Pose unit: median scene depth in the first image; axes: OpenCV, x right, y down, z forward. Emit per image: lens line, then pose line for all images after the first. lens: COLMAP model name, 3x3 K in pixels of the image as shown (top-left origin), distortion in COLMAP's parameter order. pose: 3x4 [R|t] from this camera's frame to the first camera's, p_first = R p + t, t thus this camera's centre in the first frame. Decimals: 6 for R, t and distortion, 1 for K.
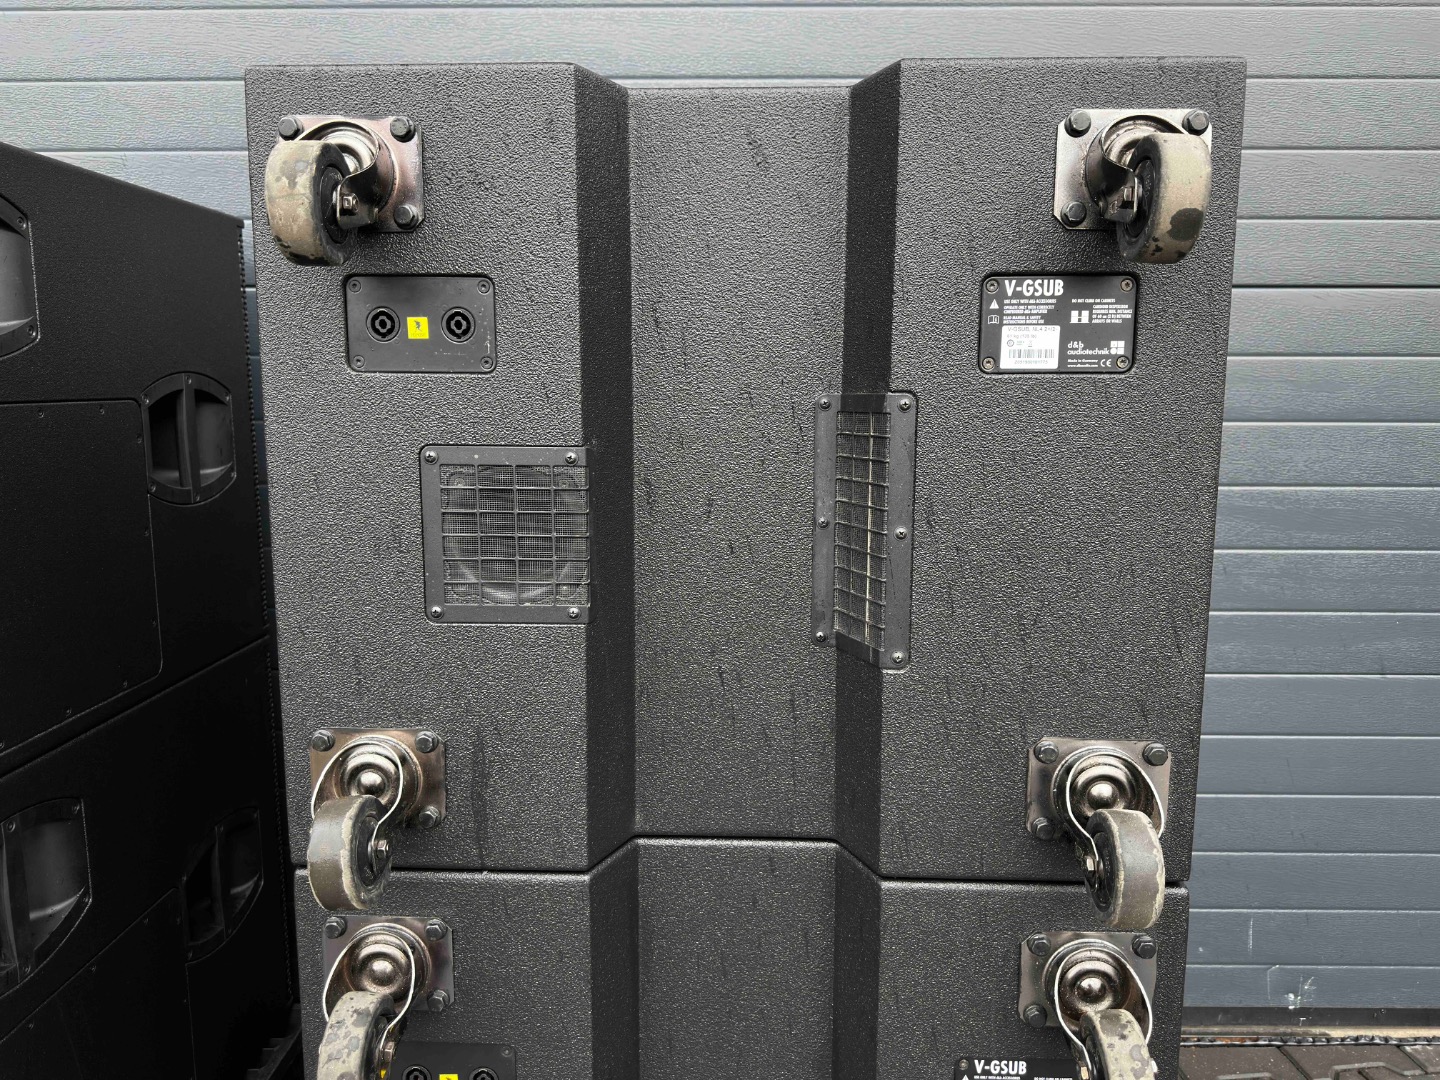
lens RADIAL K [[996.1, 0, 721.0], [0, 996.1, 538.7], [0, 0, 1]] dist [0.060026, -0.049632]
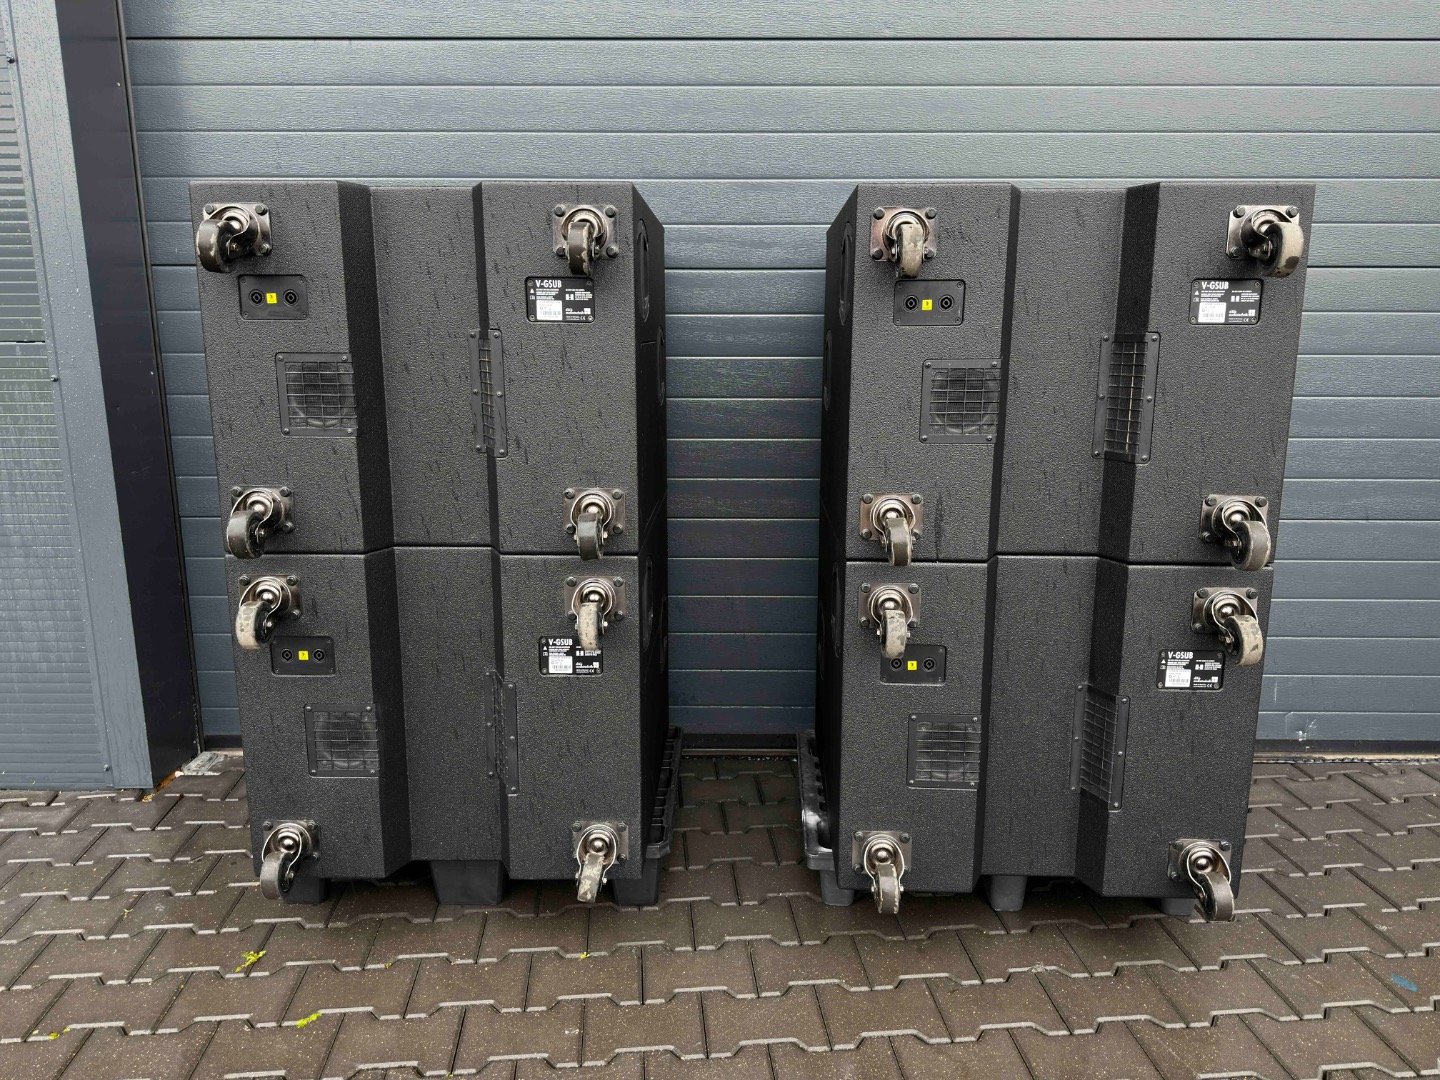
lens RADIAL K [[996.1, 0, 730.4], [0, 996.1, 539.1], [0, 0, 1]] dist [0.060026, -0.049632]
pose [[0.999900, 0.001378, 0.014100, -0.755986], [-0.002051, 0.998853, 0.047845, 0.194742], [-0.014018, -0.047869, 0.998755, -1.179315]]
